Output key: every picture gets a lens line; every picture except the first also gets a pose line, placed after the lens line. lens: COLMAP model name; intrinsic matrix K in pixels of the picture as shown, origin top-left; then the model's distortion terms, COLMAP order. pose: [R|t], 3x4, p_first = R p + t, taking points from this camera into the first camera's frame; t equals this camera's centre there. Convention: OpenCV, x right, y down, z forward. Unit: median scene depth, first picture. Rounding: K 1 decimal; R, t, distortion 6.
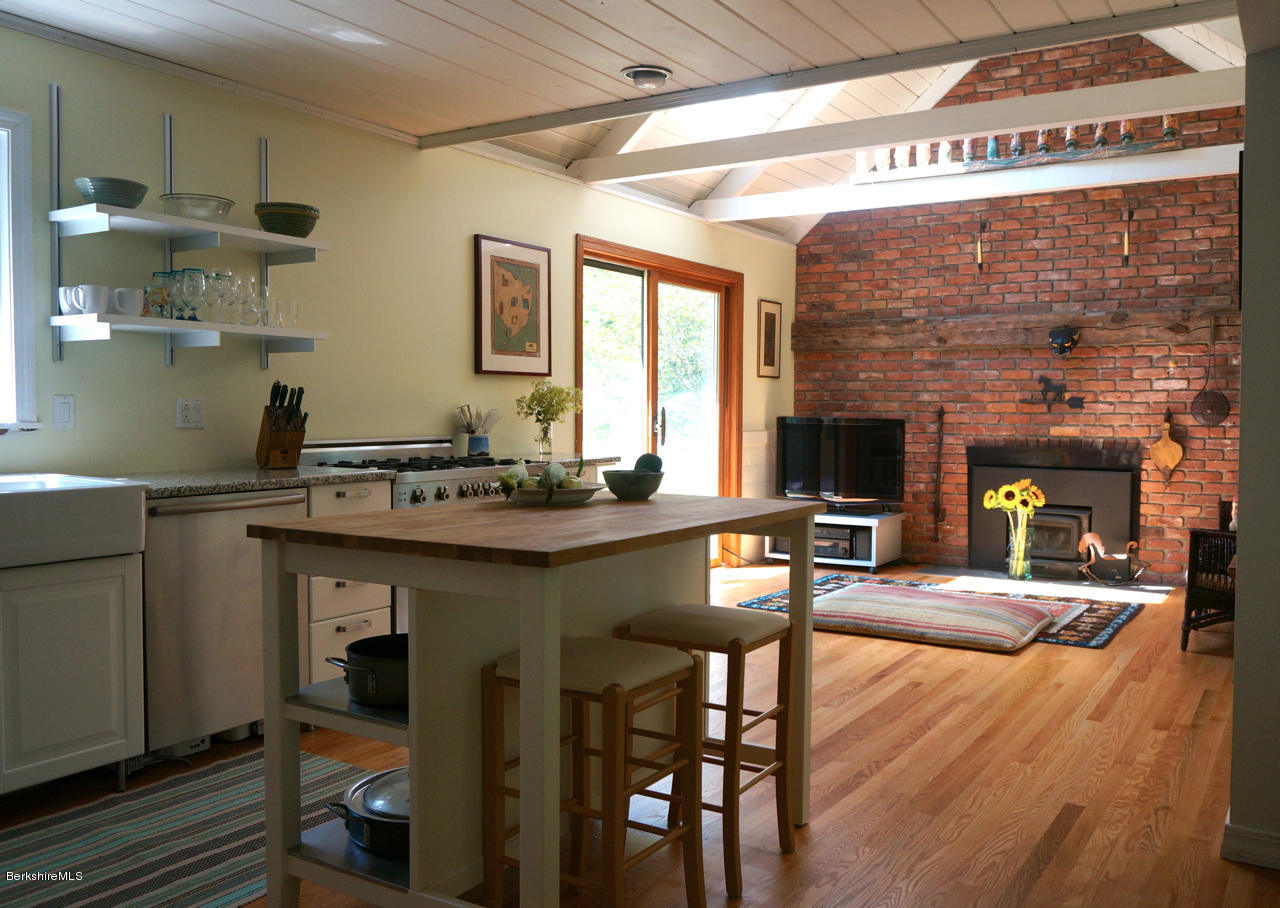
lens RADIAL K [[1042.4, 0, 640.0], [0, 1042.4, 454.0], [0, 0, 1]] dist [-0.145379, -0.000072]
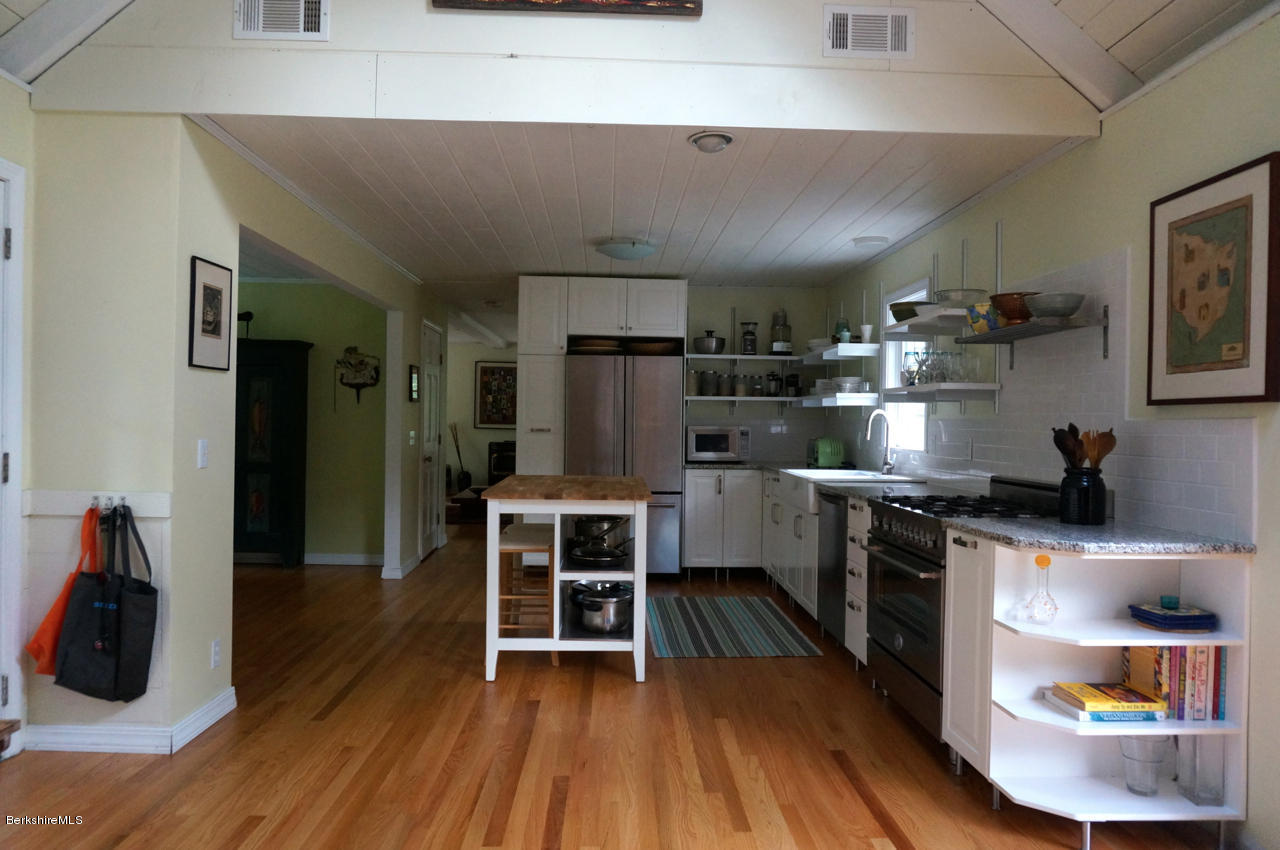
lens RADIAL K [[884.5, 0, 640.0], [0, 884.5, 425.0], [0, 0, 1]] dist [-0.038597, 0.002801]
pose [[-0.808386, -0.015509, -0.588448, 0.438853], [-0.044698, 0.998384, 0.035091, -0.067591], [0.586953, 0.054669, -0.807773, 1.228135]]
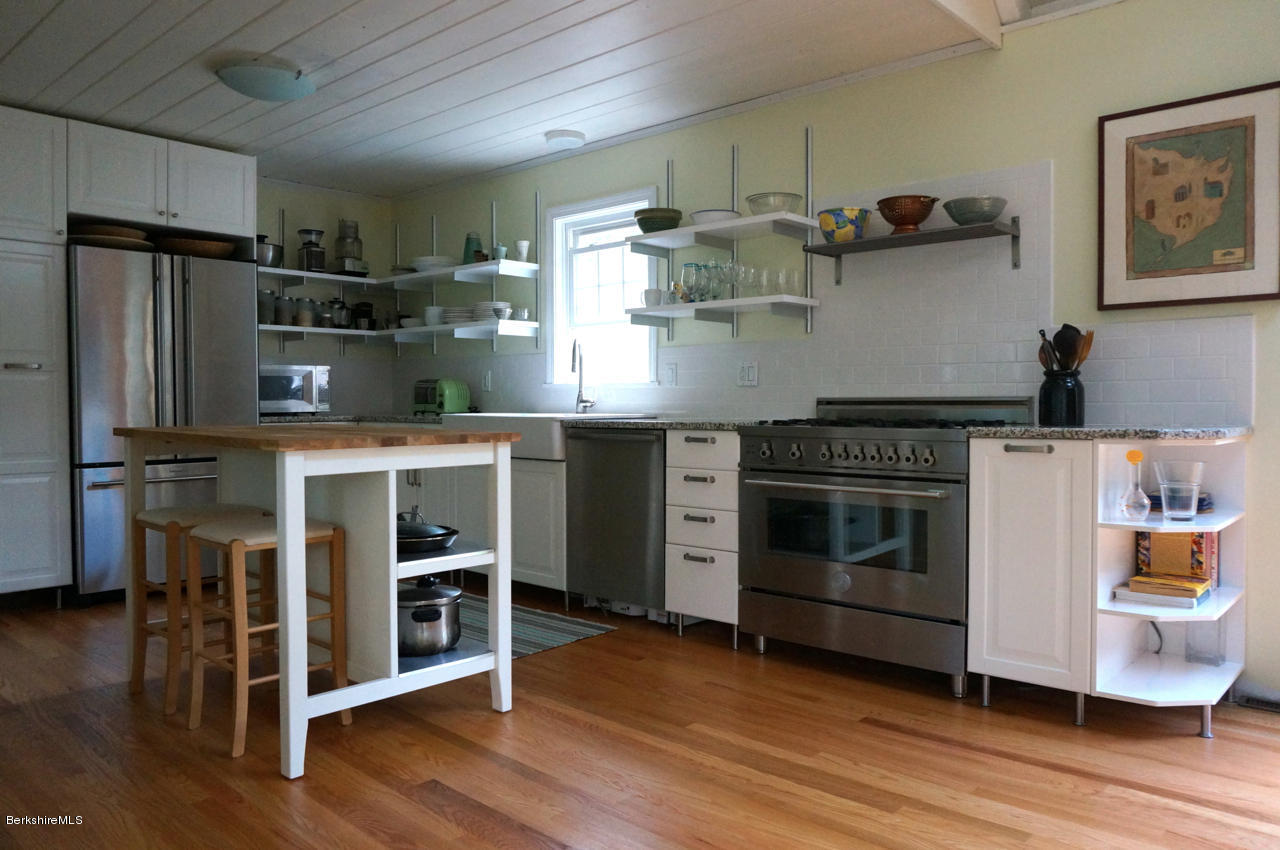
lens RADIAL K [[907.9, 0, 636.2], [0, 907.9, 420.9], [0, 0, 1]] dist [-0.033934, 0.002540]
pose [[-0.149755, 0.015468, -0.988602, 0.494758], [-0.042723, 0.998842, 0.022100, -0.000845], [0.987800, 0.045546, -0.148921, 0.755407]]
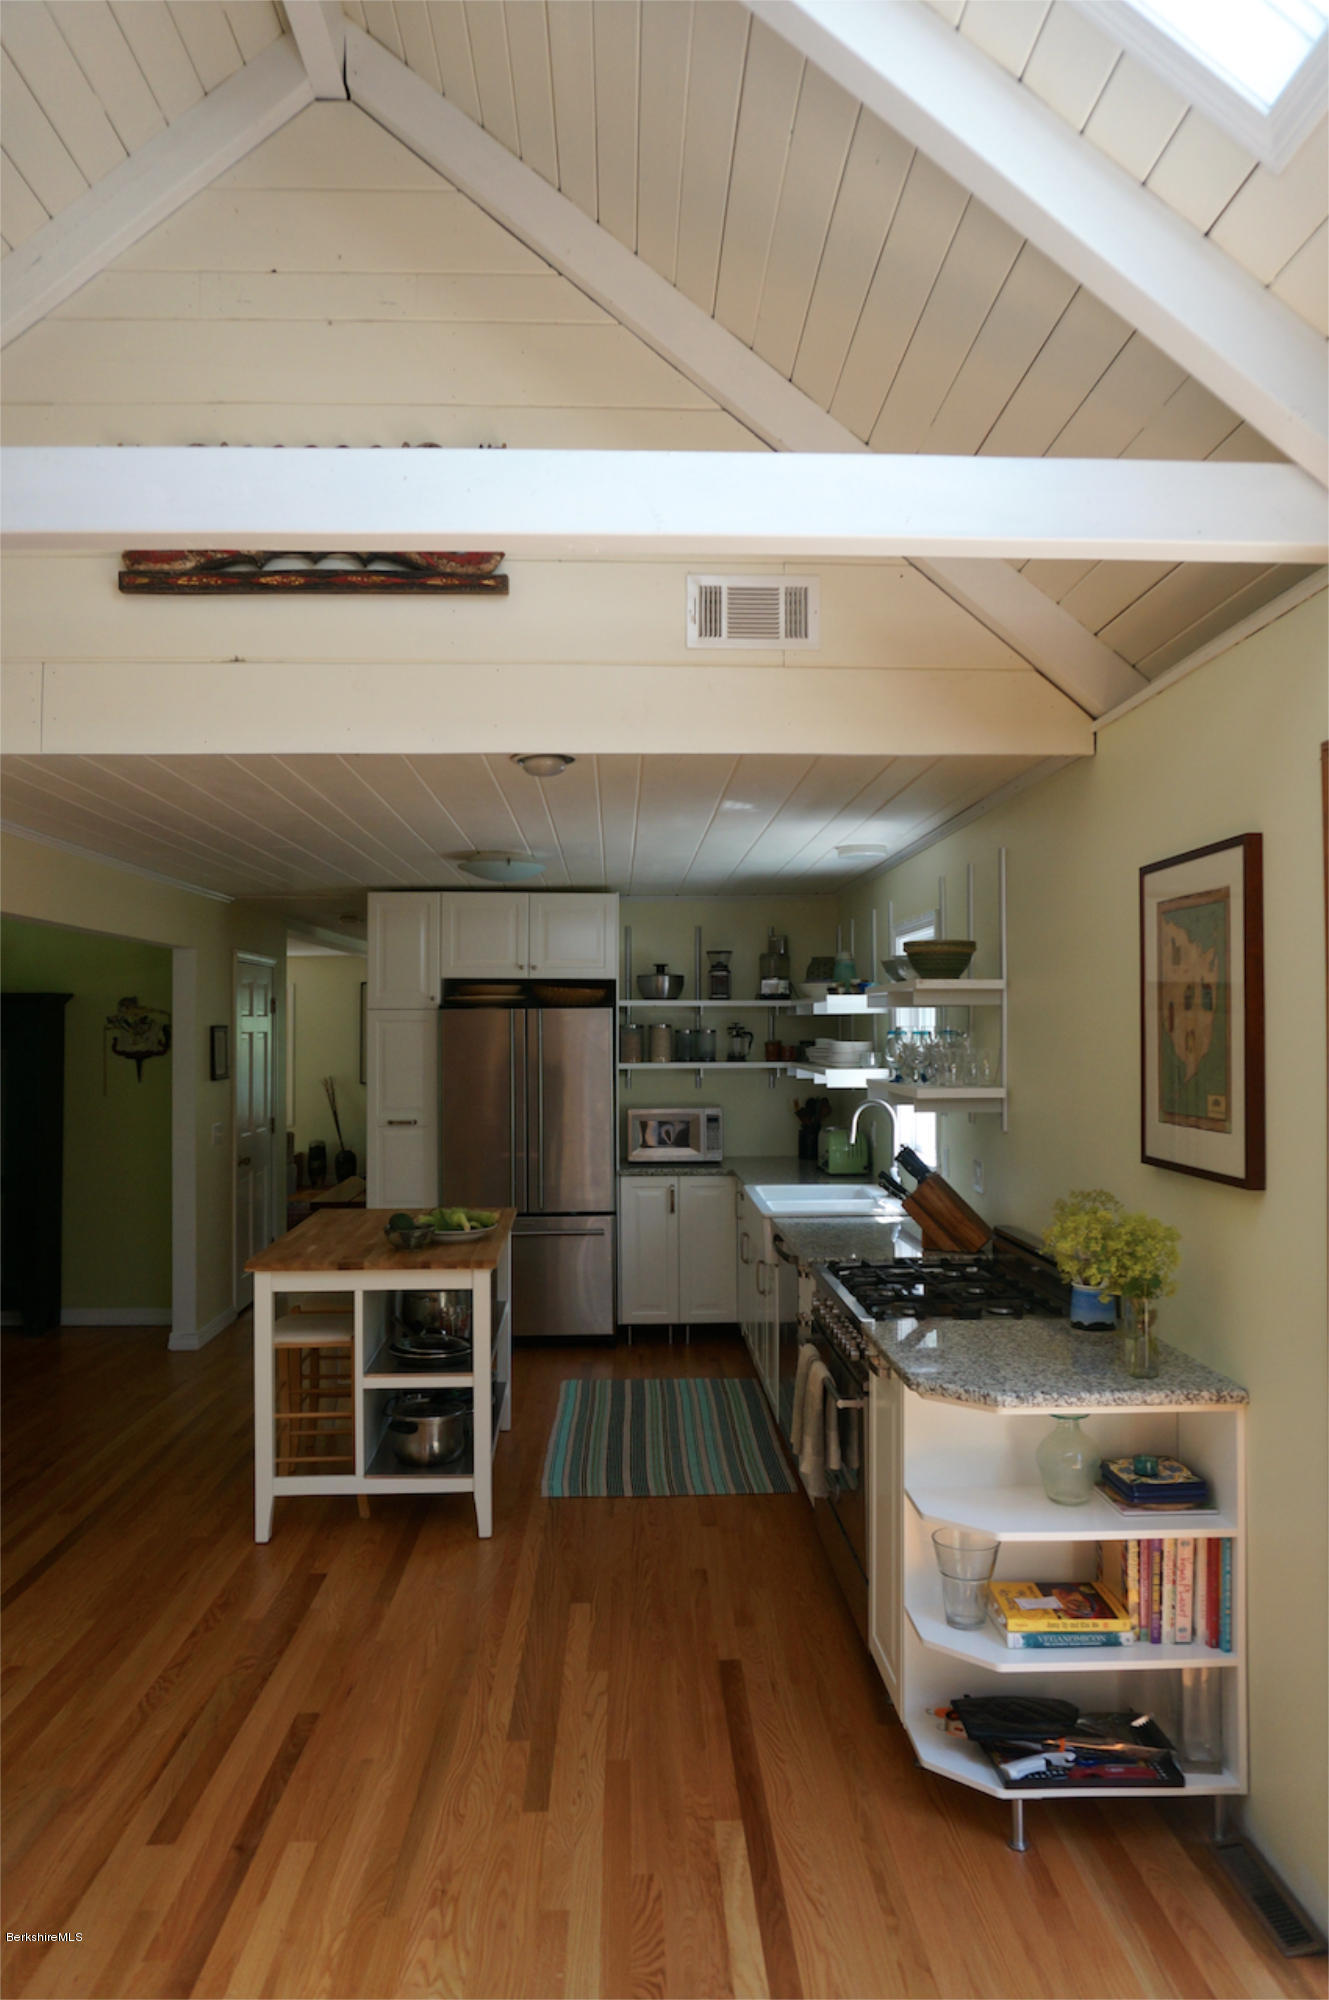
lens RADIAL K [[1361.4, 0, 673.3], [0, 1361.4, 989.5], [0, 0, 1]] dist [-0.051068, 0.046167]
pose [[-0.808143, -0.020313, -0.588636, 0.367435], [-0.025884, 0.999664, 0.001040, -0.145813], [0.588417, 0.016077, -0.808398, 1.325507]]
